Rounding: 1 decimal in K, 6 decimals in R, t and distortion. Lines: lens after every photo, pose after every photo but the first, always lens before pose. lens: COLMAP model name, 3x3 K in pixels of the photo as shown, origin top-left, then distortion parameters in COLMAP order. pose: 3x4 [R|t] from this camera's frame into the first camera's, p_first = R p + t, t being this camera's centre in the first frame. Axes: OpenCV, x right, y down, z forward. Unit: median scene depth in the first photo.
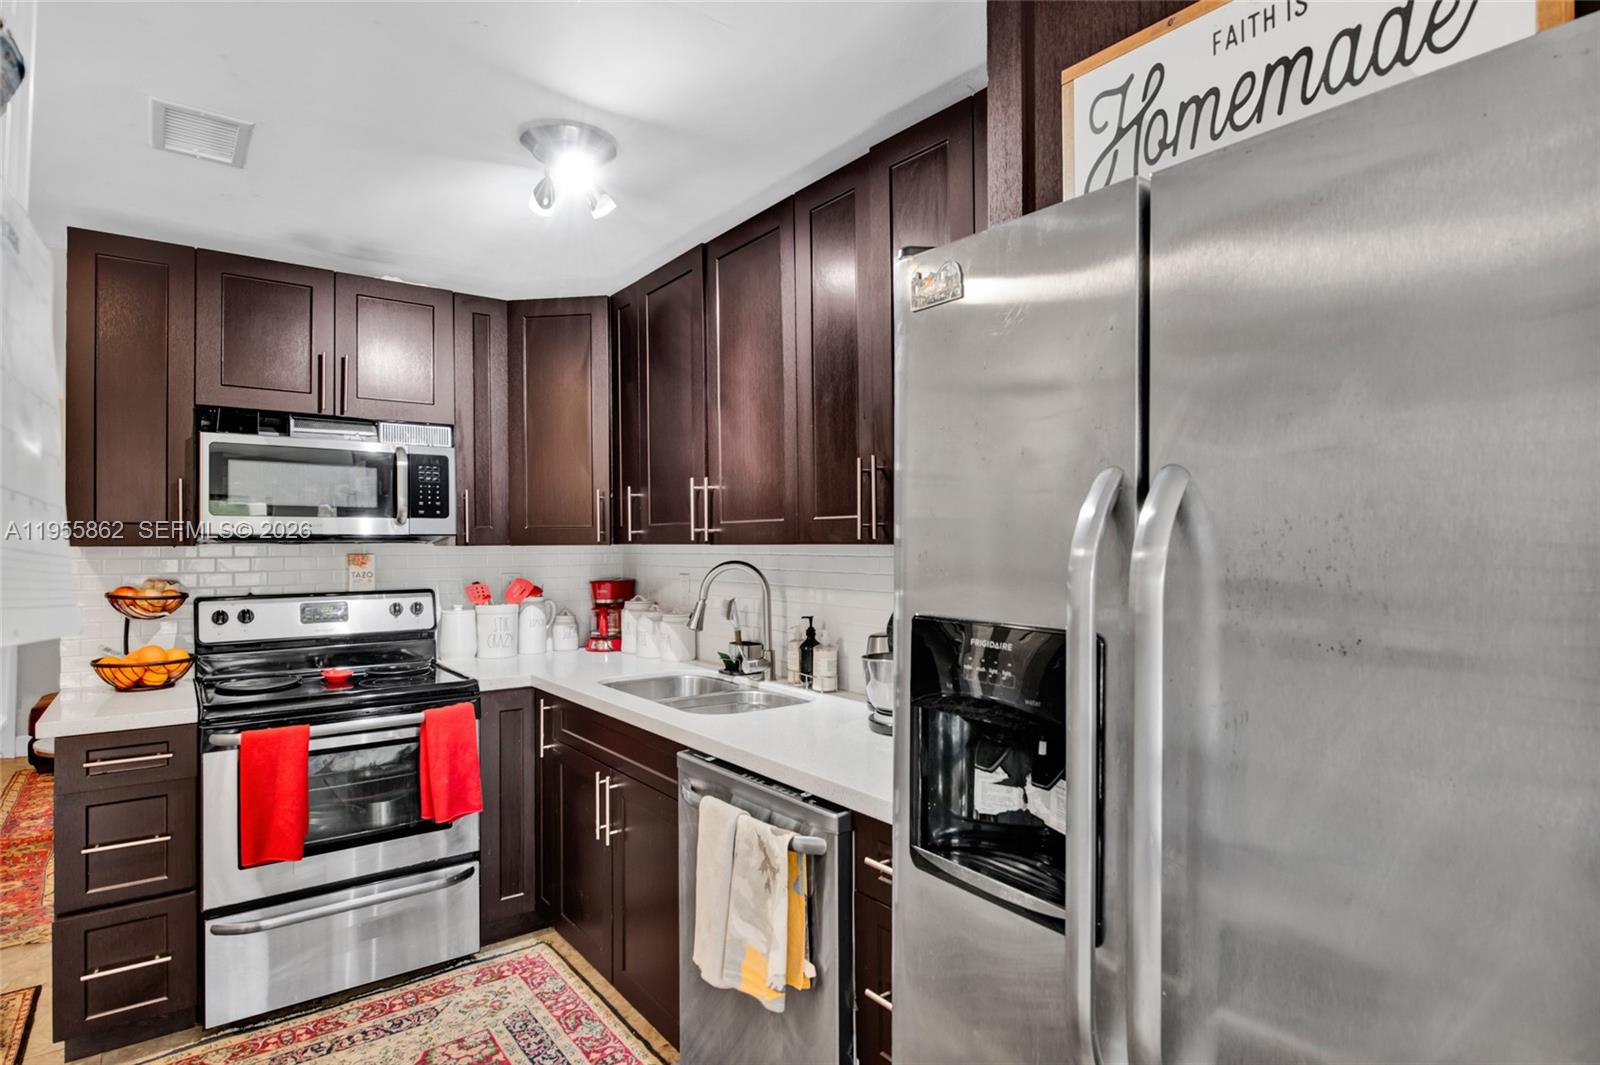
lens RADIAL K [[871.4, 0, 800.0], [0, 871.4, 532.5], [0, 0, 1]] dist [0.012488, 0.000570]
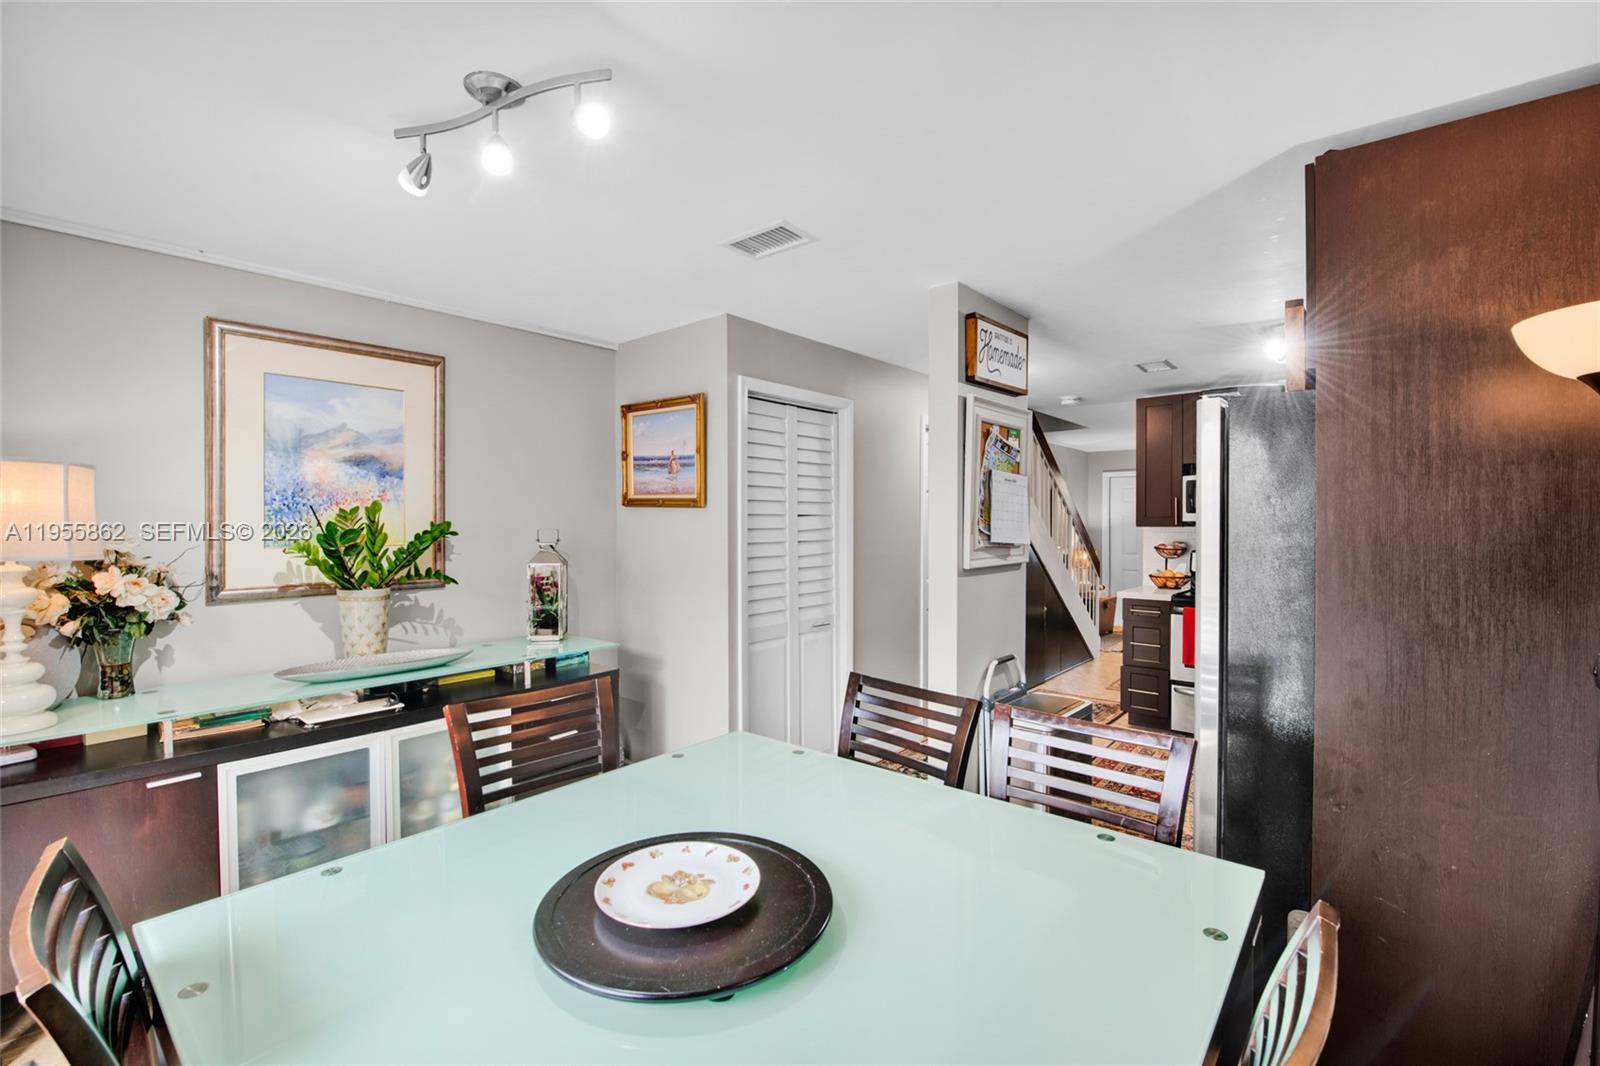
lens RADIAL K [[704.7, 0, 800.0], [0, 704.7, 533.0], [0, 0, 1]] dist [-0.000902, -0.009525]
pose [[0.225116, 0.020494, -0.974116, 0.800227], [0.008244, 0.999703, 0.022937, -0.017100], [0.974297, -0.013194, 0.224880, -0.341159]]
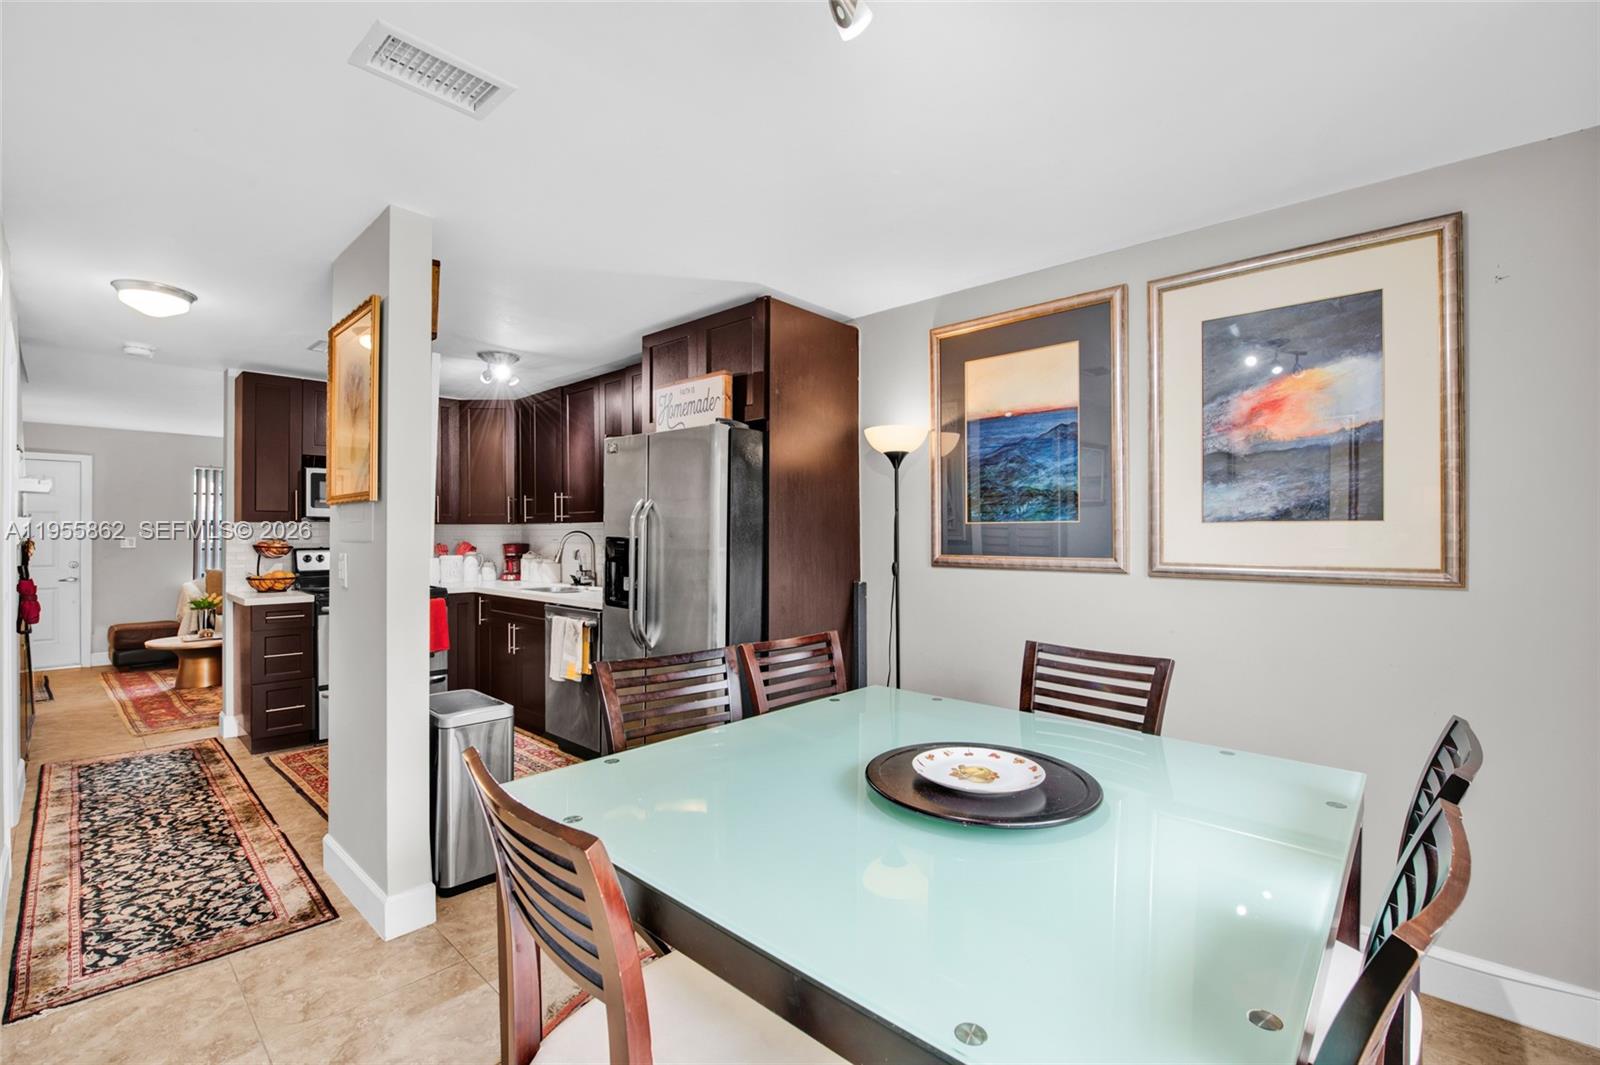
lens RADIAL K [[691.3, 0, 822.5], [0, 691.3, 526.4], [0, 0, 1]] dist [-0.002067, -0.008733]
pose [[0.977765, 0.005517, 0.209631, 0.160160], [-0.005480, 0.999985, -0.000756, 0.019315], [-0.209632, -0.000409, 0.977780, -0.797729]]
